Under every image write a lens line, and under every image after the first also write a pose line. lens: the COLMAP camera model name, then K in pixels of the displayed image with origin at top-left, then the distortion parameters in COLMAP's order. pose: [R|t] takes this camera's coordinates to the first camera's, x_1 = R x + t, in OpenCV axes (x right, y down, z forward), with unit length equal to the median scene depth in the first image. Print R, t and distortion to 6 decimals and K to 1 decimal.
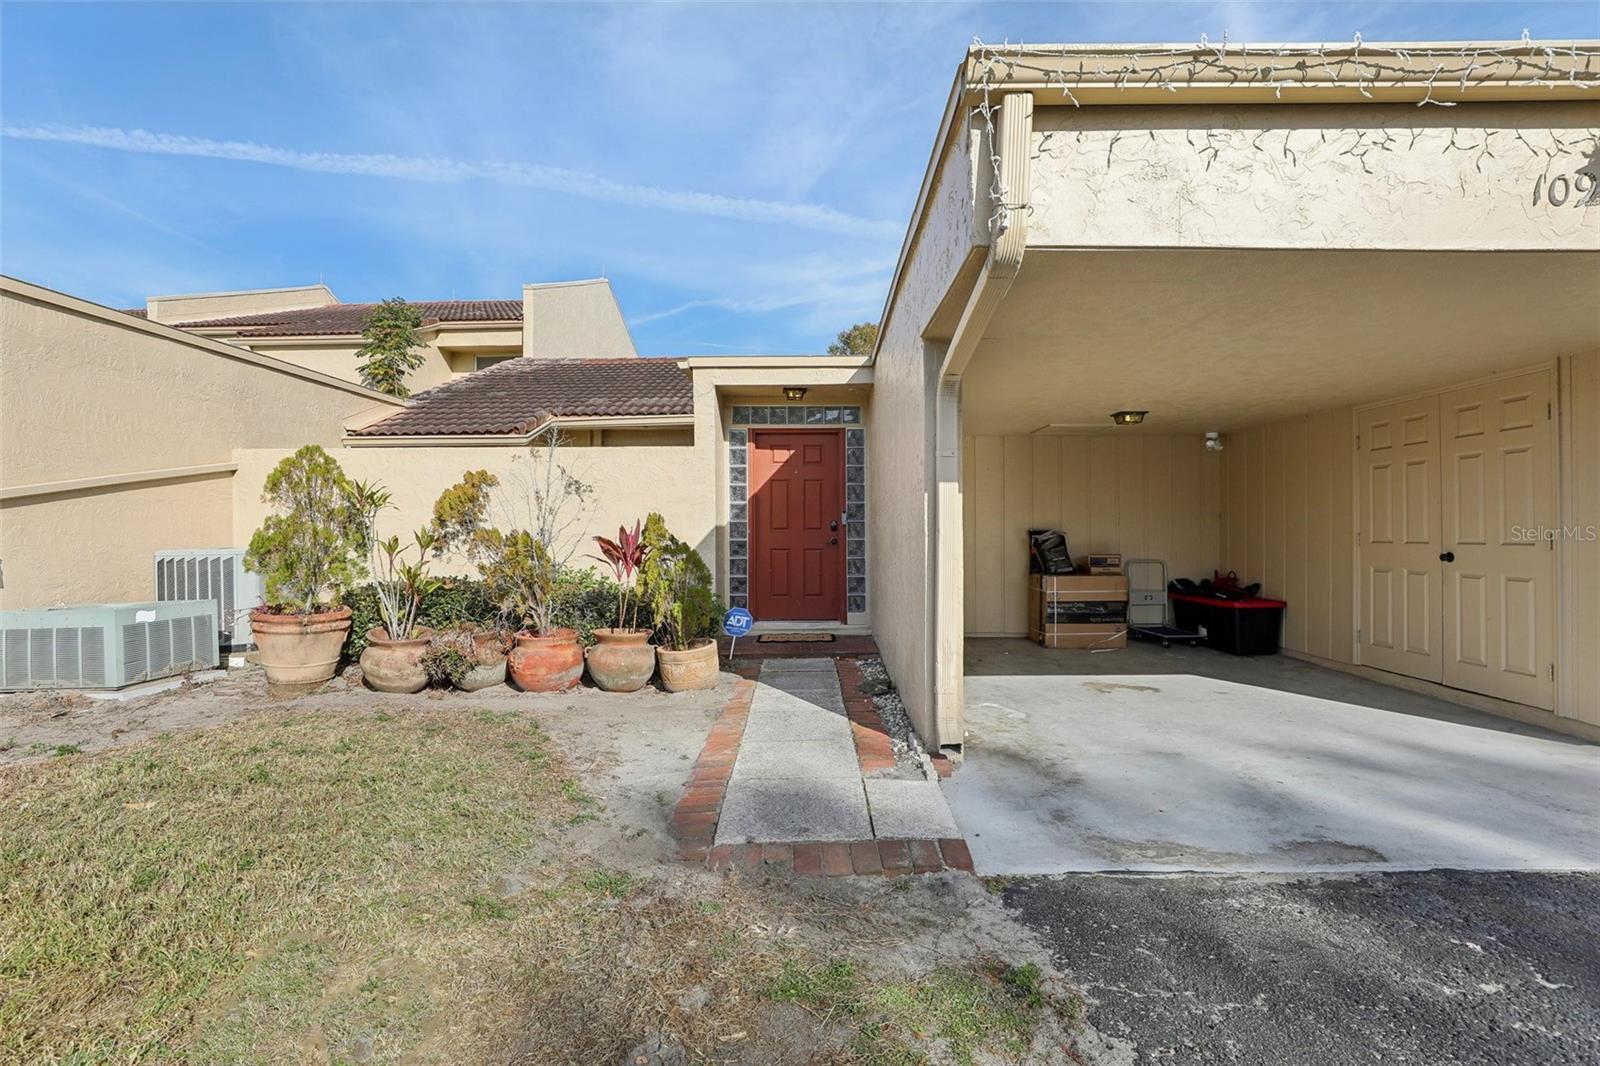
lens RADIAL K [[730.3, 0, 800.0], [0, 730.3, 533.0], [0, 0, 1]] dist [-0.042004, 0.013335]
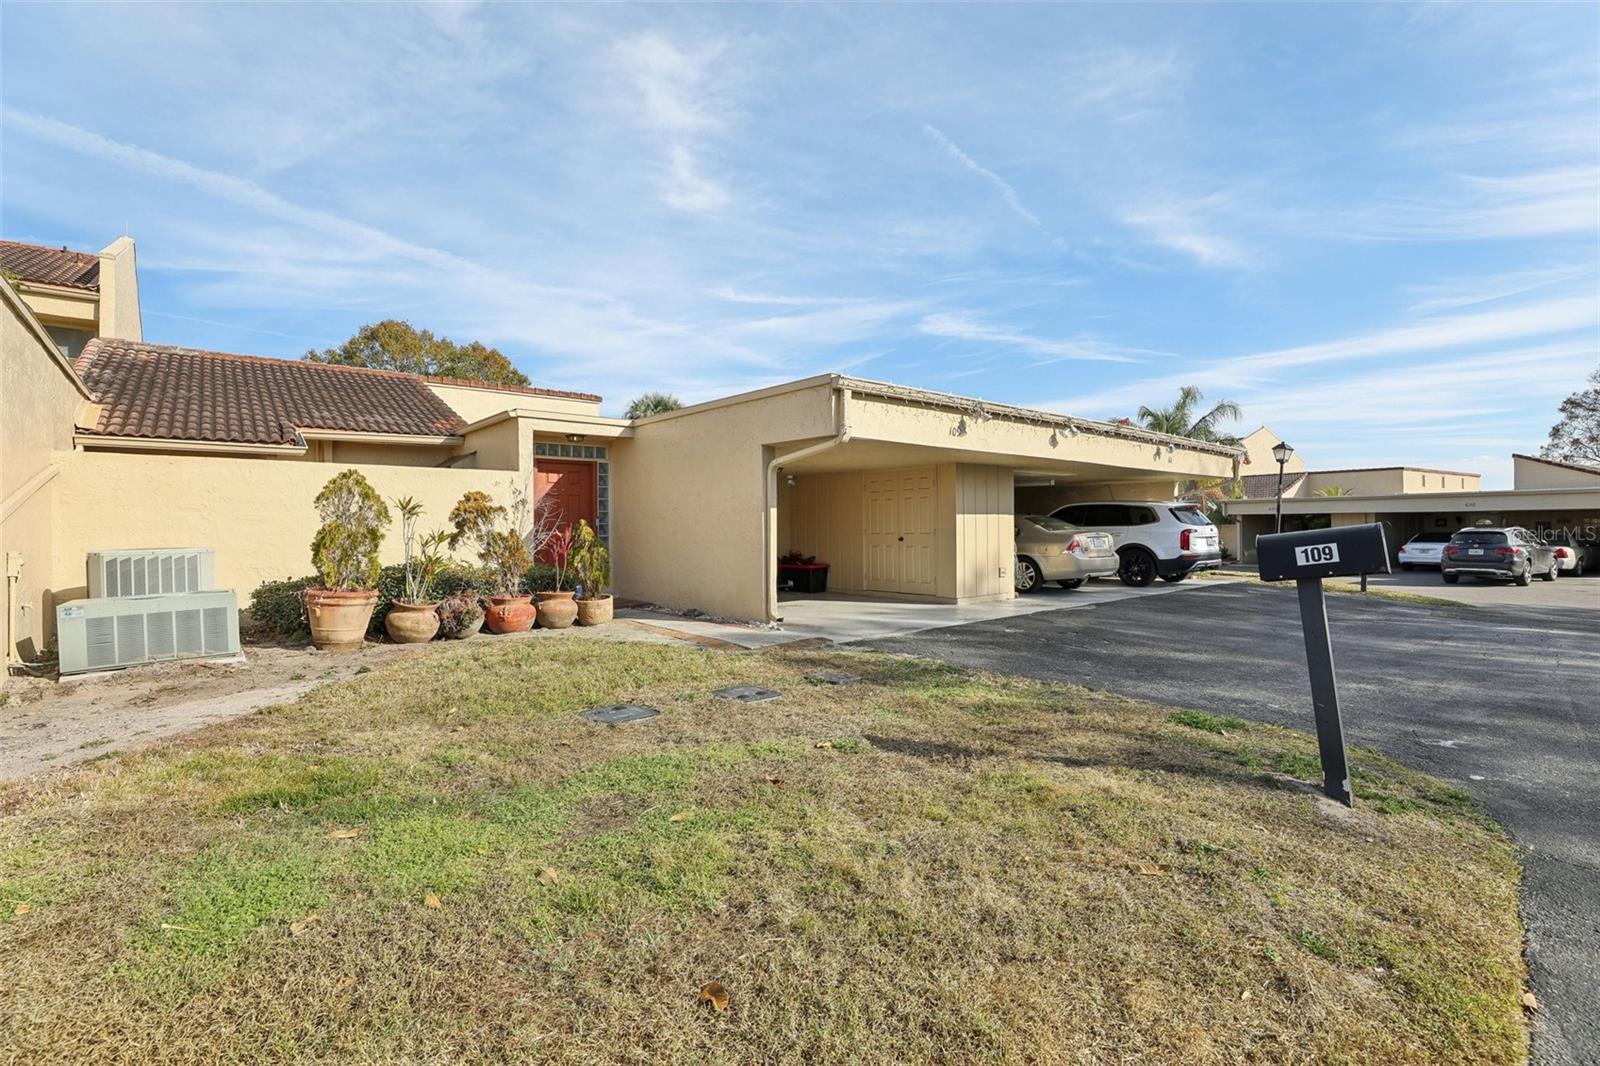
lens RADIAL K [[730.3, 0, 800.0], [0, 730.3, 533.0], [0, 0, 1]] dist [-0.042004, 0.013335]
pose [[0.744363, -0.008400, 0.667722, -0.954997], [0.008615, 0.999958, 0.002975, 0.002882], [-0.667719, 0.003538, 0.744405, -0.589577]]
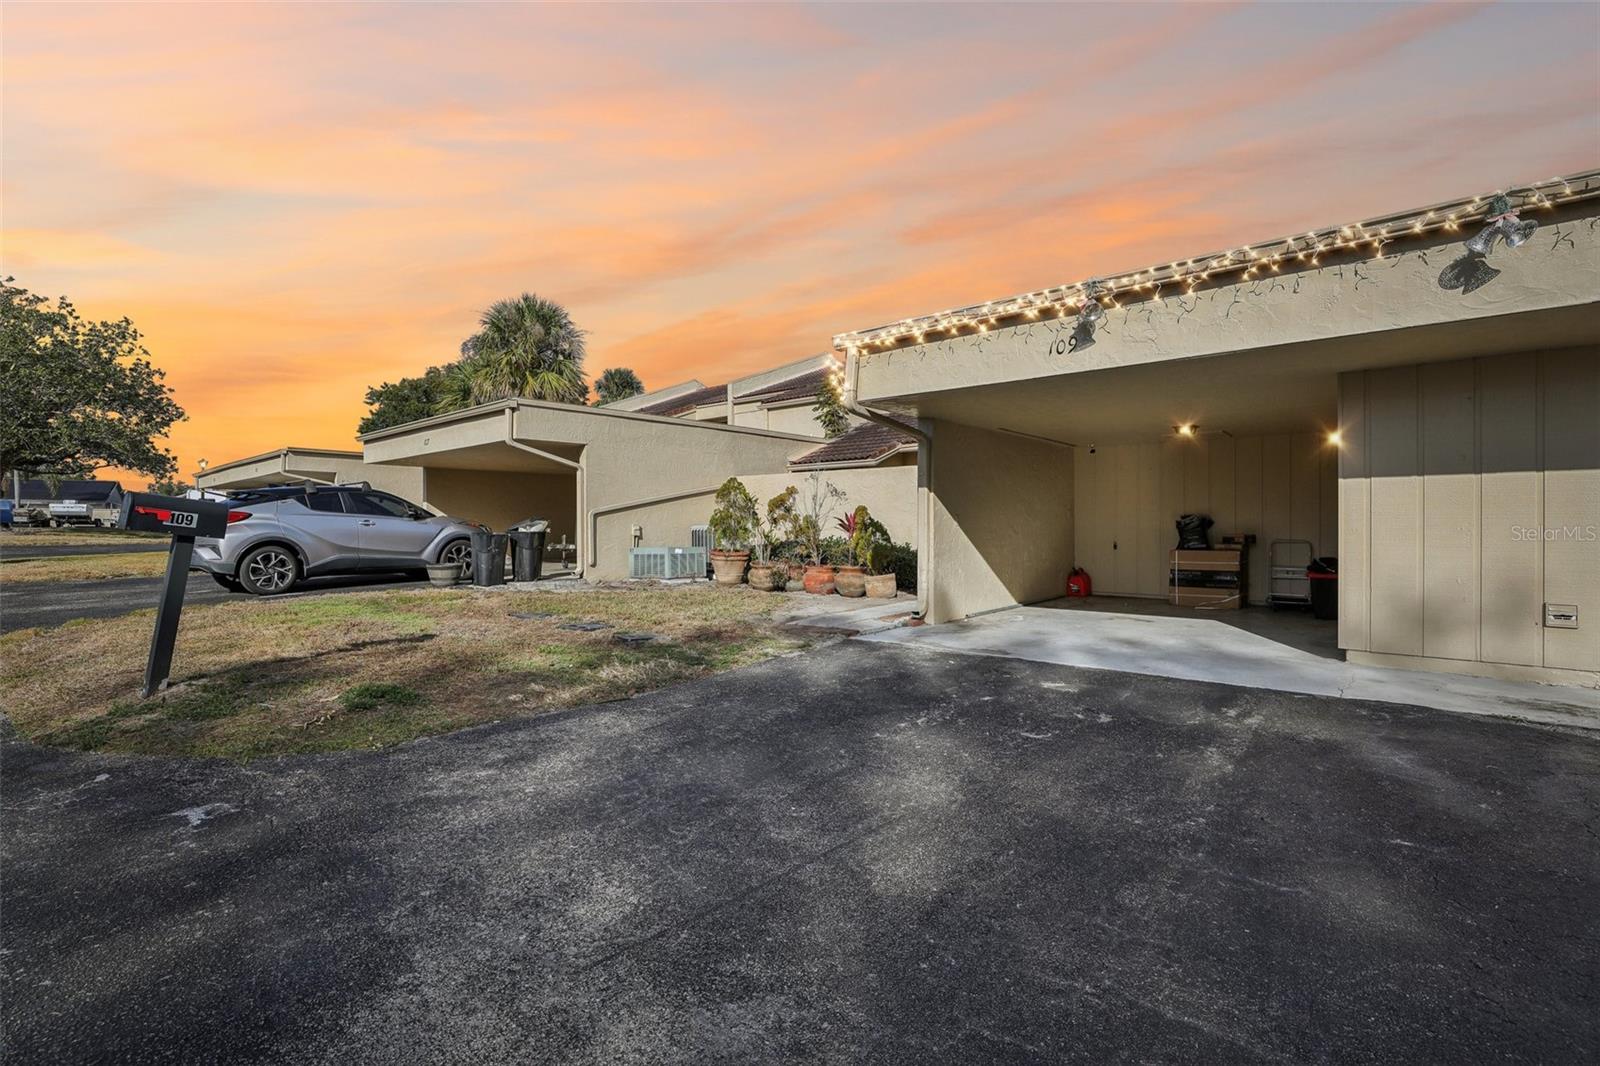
lens RADIAL K [[730.3, 0, 800.0], [0, 730.3, 533.0], [0, 0, 1]] dist [-0.042004, 0.013335]
pose [[0.761490, 0.009236, -0.648111, 0.934960], [-0.005541, 0.999955, 0.007739, 0.031749], [0.648153, -0.002302, 0.761506, -0.581090]]
